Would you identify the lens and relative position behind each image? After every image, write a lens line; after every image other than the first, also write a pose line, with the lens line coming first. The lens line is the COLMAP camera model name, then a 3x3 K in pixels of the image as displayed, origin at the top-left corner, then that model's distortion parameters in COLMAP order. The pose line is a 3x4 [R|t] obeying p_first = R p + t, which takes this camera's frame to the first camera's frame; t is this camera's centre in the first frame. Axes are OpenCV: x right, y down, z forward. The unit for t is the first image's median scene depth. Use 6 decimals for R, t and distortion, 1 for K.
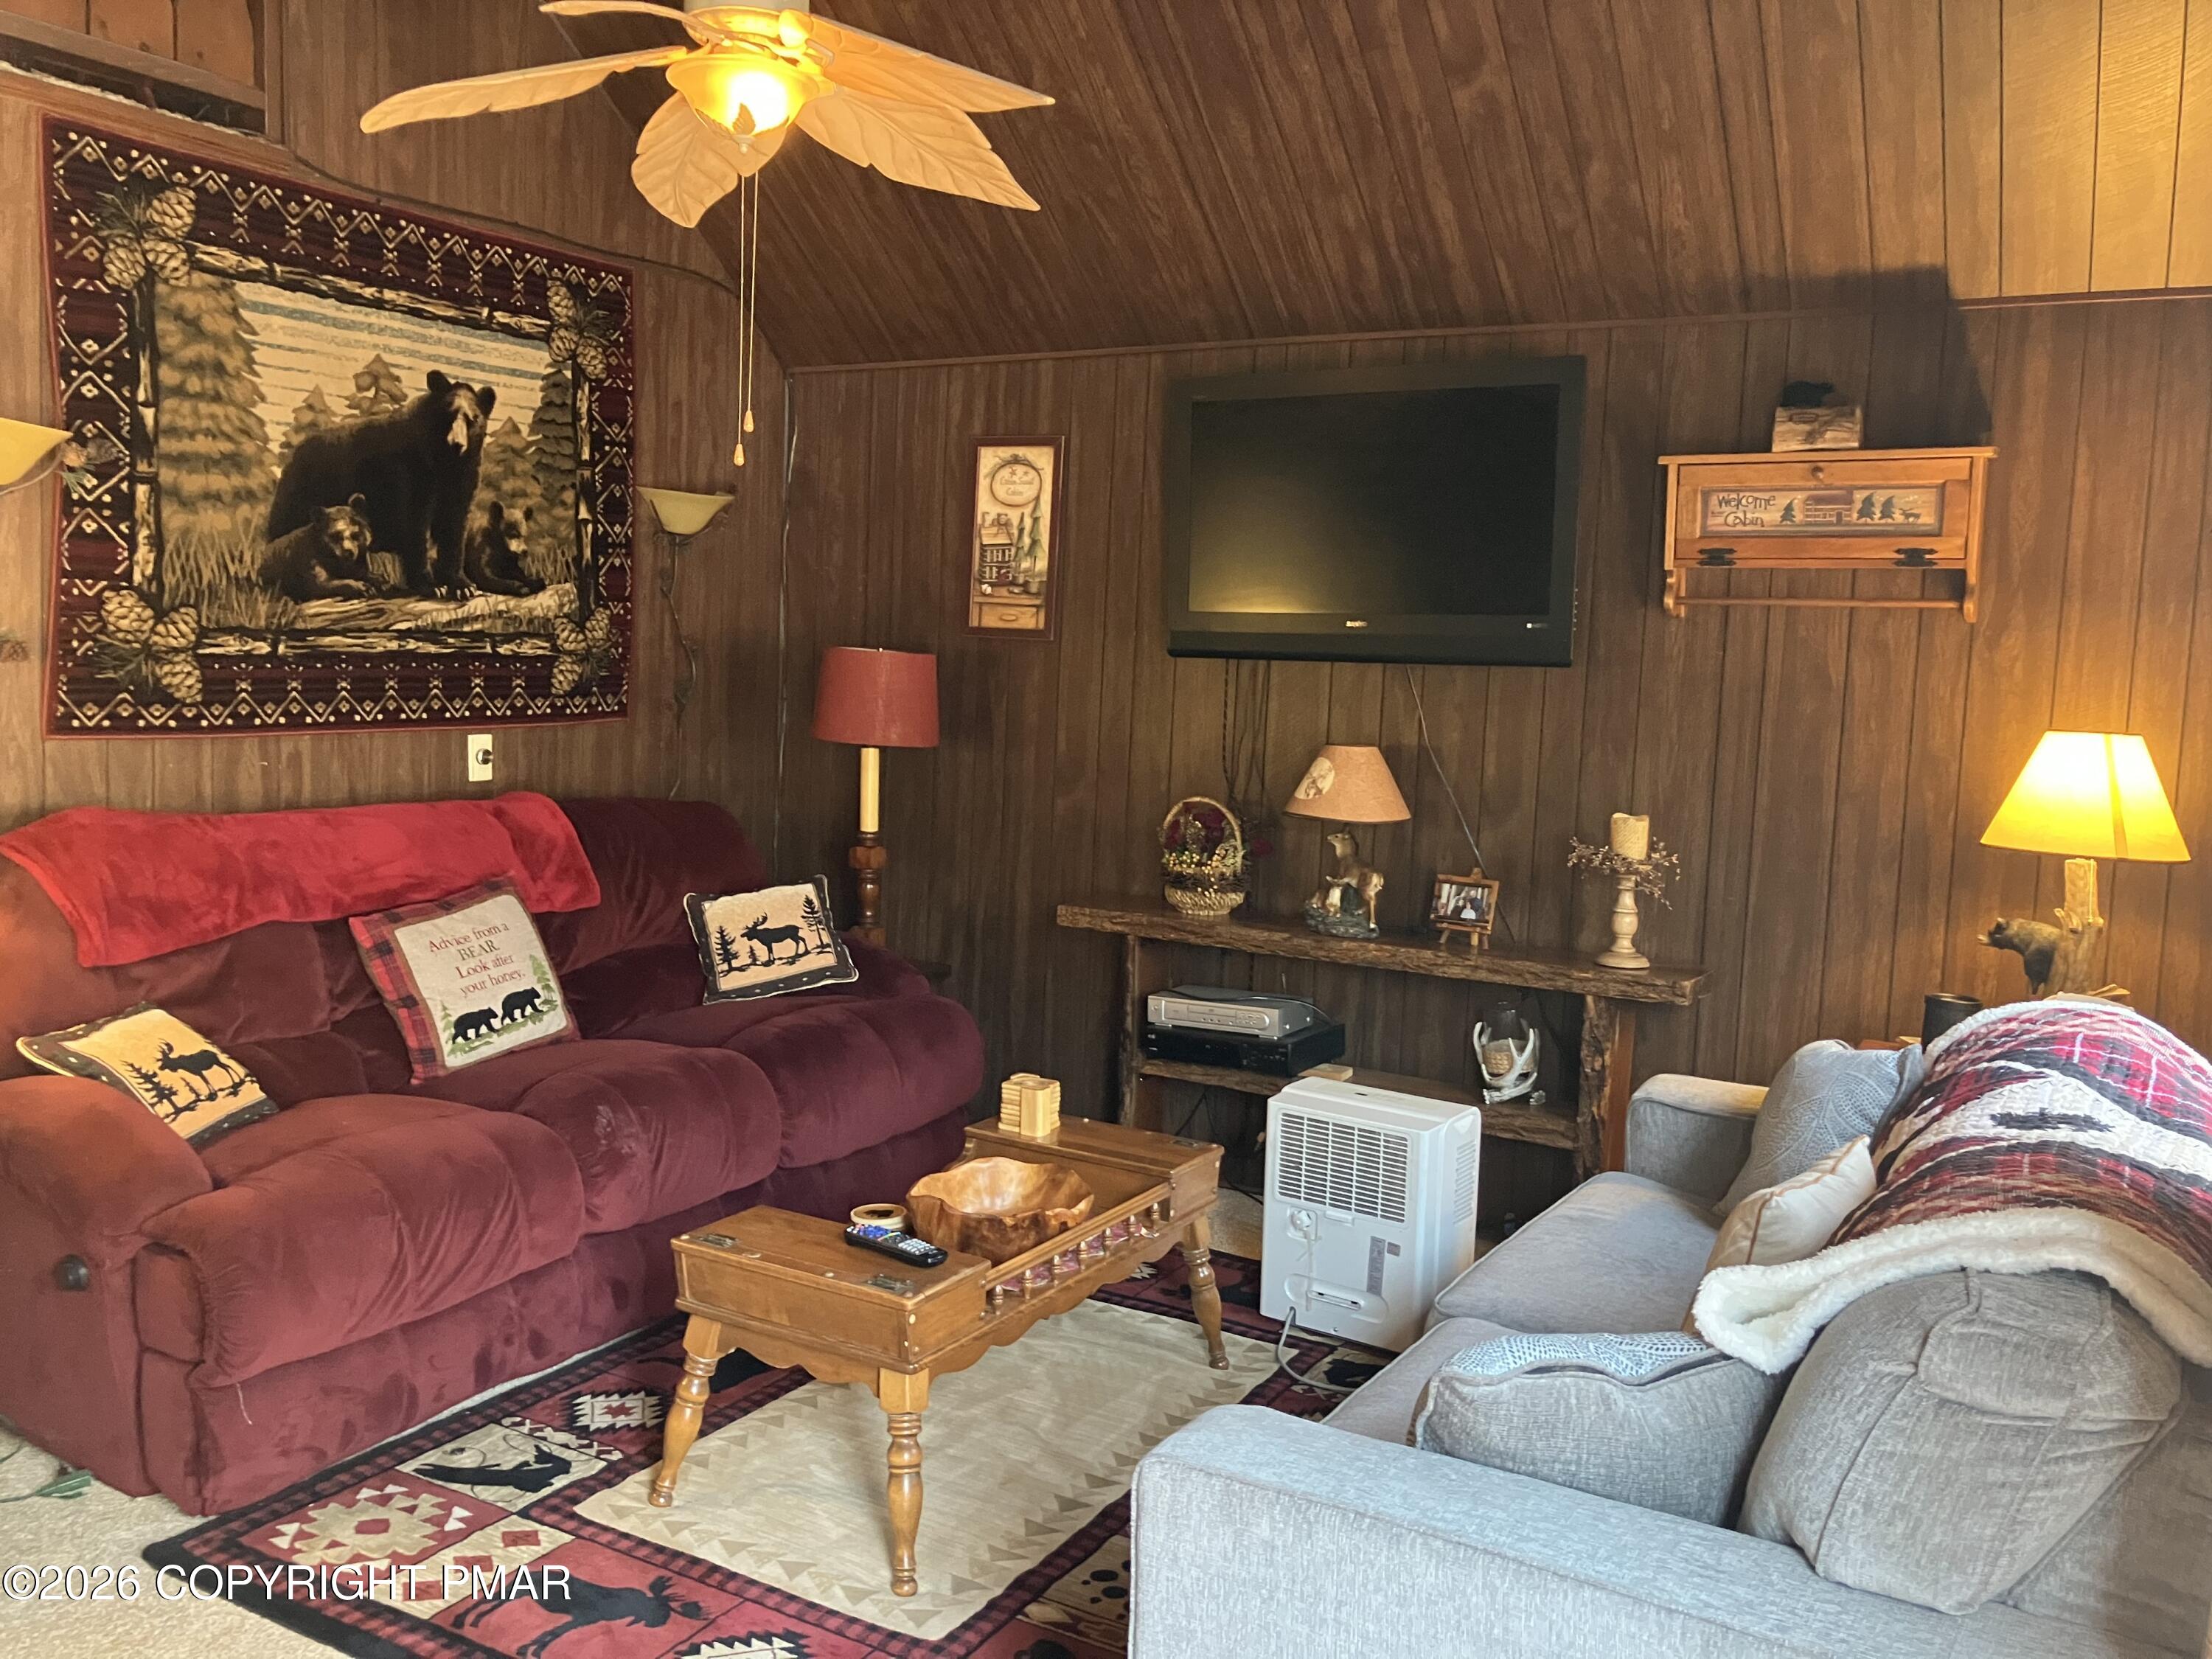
lens RADIAL K [[1798.1, 0, 1099.0], [0, 1798.1, 819.0], [0, 0, 1]] dist [0.037614, -0.049905]
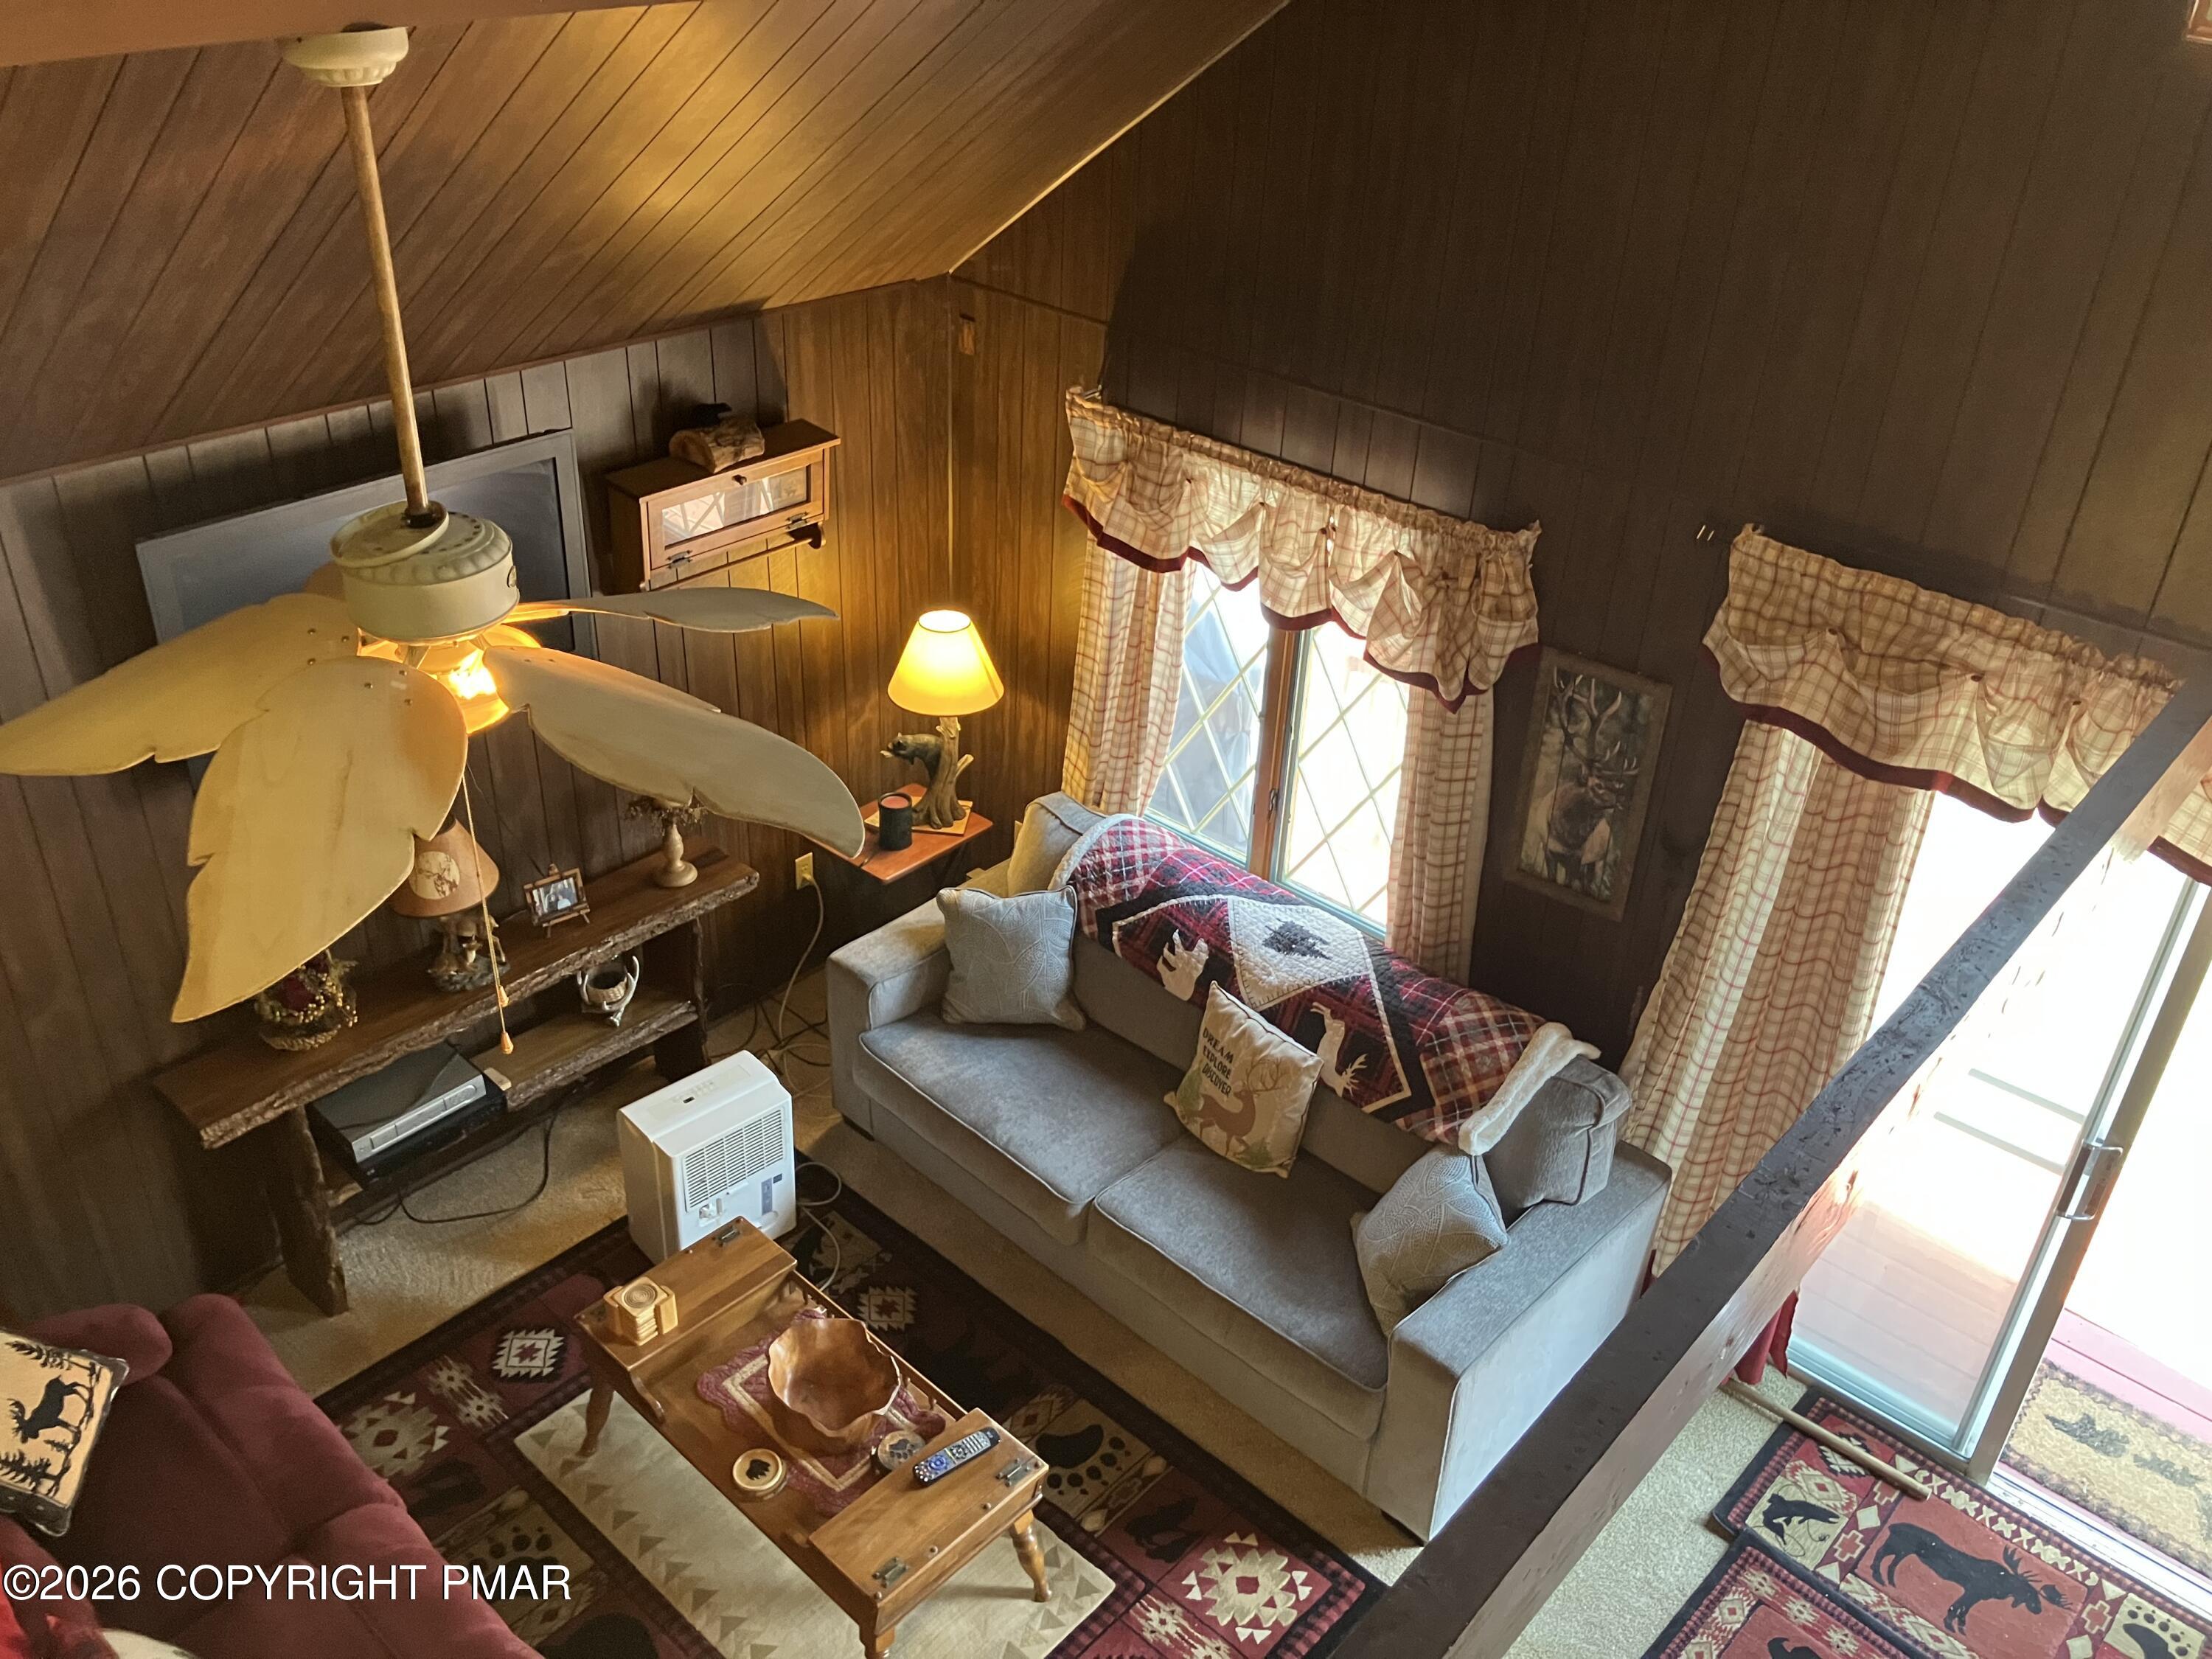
lens RADIAL K [[1798.1, 0, 1111.7], [0, 1798.1, 819.2], [0, 0, 1]] dist [0.037614, -0.049905]
pose [[0.213848, -0.527300, 0.822328, -0.598512], [0.055539, 0.847003, 0.528679, -0.547279], [-0.975287, -0.067385, 0.210415, 0.403903]]
